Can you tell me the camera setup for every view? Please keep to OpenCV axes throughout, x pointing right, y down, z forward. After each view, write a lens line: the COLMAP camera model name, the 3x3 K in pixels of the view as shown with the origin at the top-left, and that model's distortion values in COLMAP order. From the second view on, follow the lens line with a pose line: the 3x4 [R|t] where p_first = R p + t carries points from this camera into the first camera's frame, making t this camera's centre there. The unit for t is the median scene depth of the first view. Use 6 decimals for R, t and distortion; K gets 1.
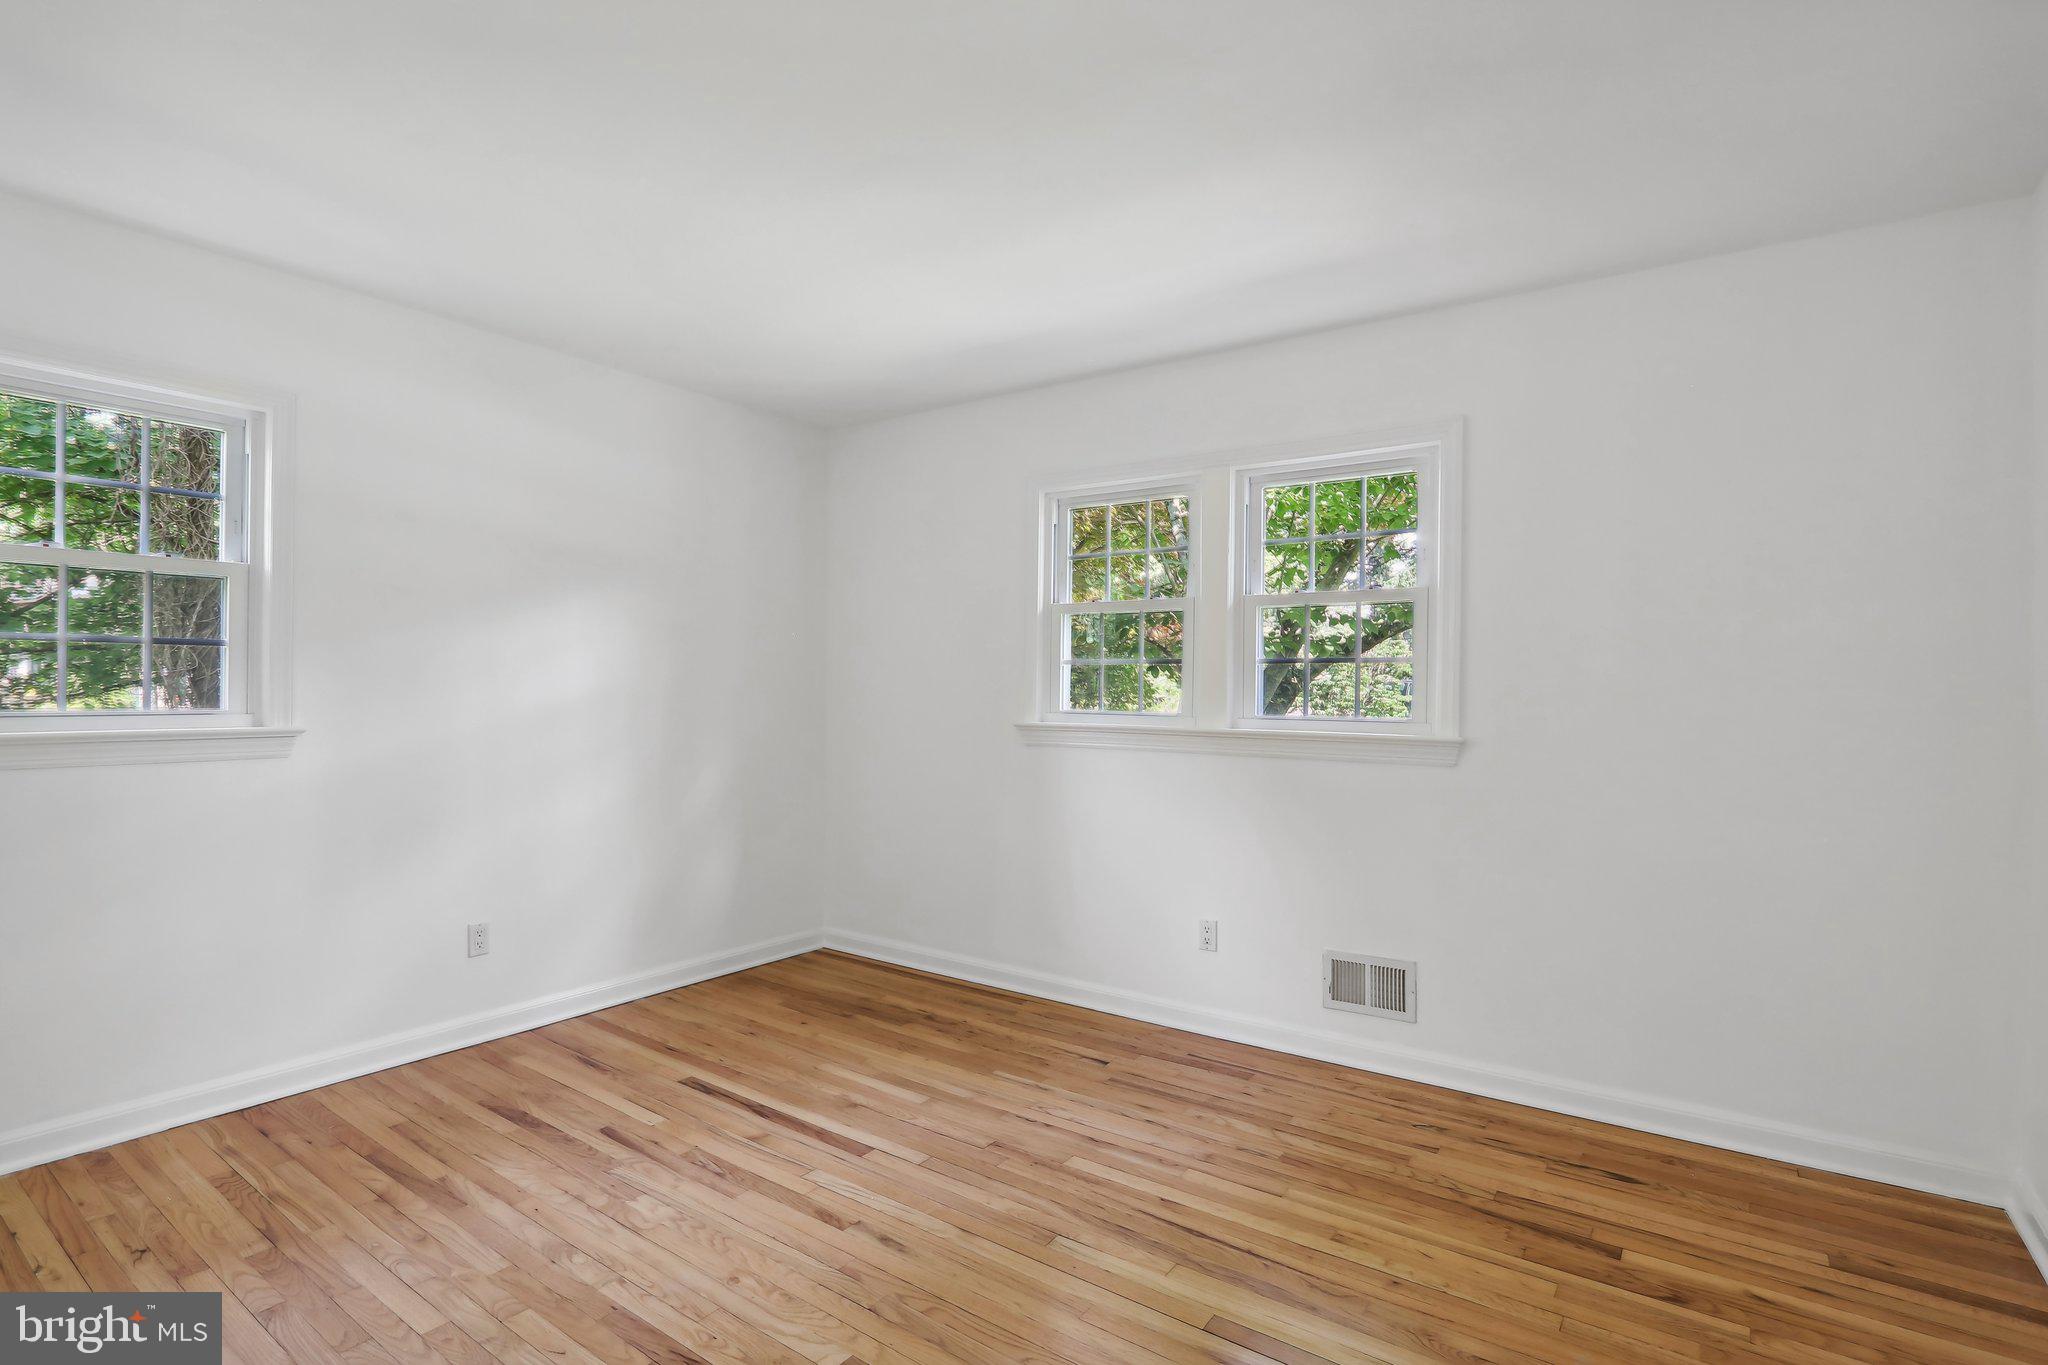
lens RADIAL K [[962.5, 0, 1016.4], [0, 962.5, 687.7], [0, 0, 1]] dist [-0.017880, 0.001580]
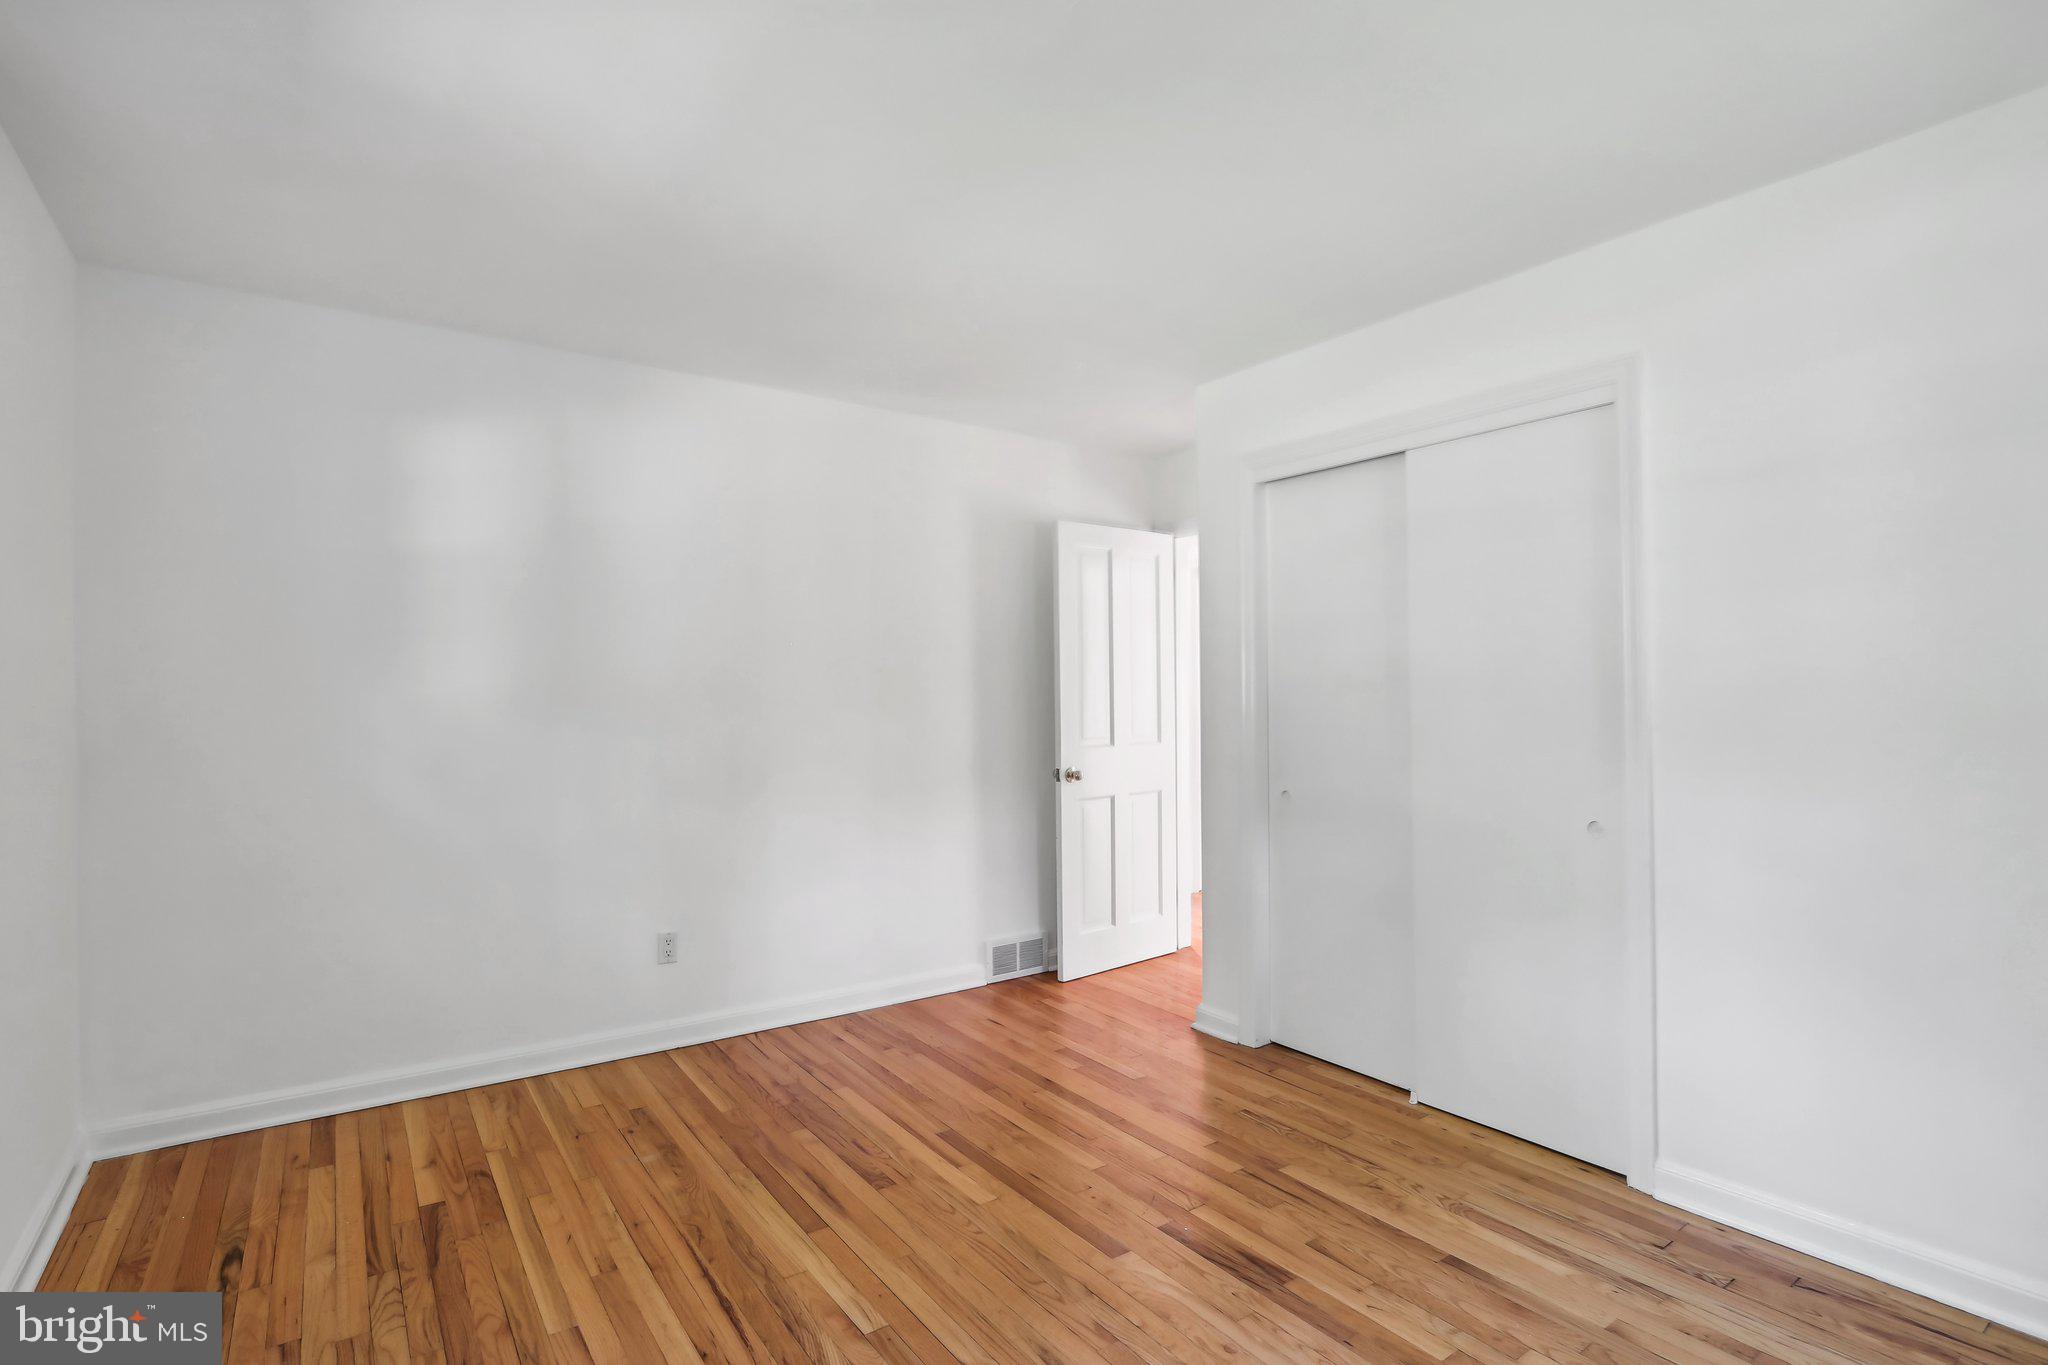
lens RADIAL K [[962.5, 0, 1016.4], [0, 962.5, 687.7], [0, 0, 1]] dist [-0.017880, 0.001580]
pose [[-0.944138, -0.000650, 0.329549, -0.378693], [-0.002174, 0.999989, -0.004255, -0.008526], [-0.329543, -0.004734, -0.944129, 1.820199]]
